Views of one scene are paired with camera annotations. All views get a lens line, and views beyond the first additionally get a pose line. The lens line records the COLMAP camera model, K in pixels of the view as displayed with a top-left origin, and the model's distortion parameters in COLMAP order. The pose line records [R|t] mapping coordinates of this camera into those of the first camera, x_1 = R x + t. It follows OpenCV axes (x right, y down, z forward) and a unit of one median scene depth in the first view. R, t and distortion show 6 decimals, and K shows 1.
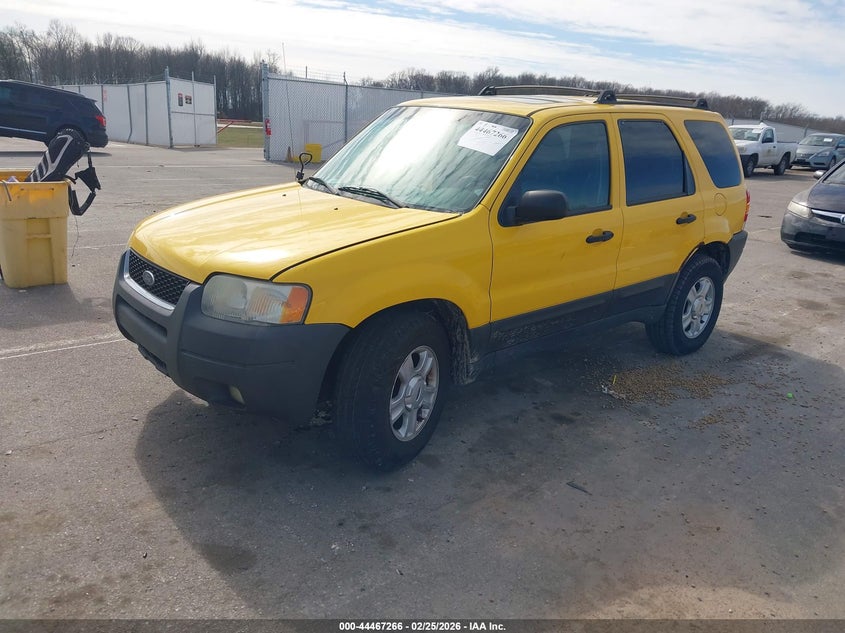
lens RADIAL K [[702.8, 0, 422.5], [0, 702.8, 316.5], [0, 0, 1]] dist [0.006059, 0.005397]
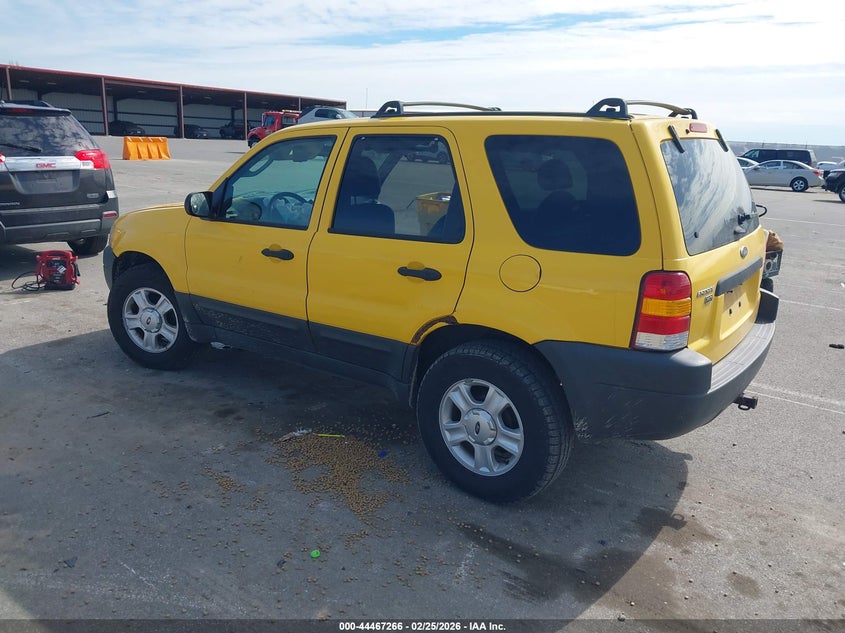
lens RADIAL K [[702.8, 0, 422.5], [0, 702.8, 316.5], [0, 0, 1]] dist [0.006059, 0.005397]
pose [[0.156420, 0.200406, -0.967145, 1.456185], [-0.298046, 0.943129, 0.147226, -0.275744], [0.941648, 0.265225, 0.207254, 1.195206]]
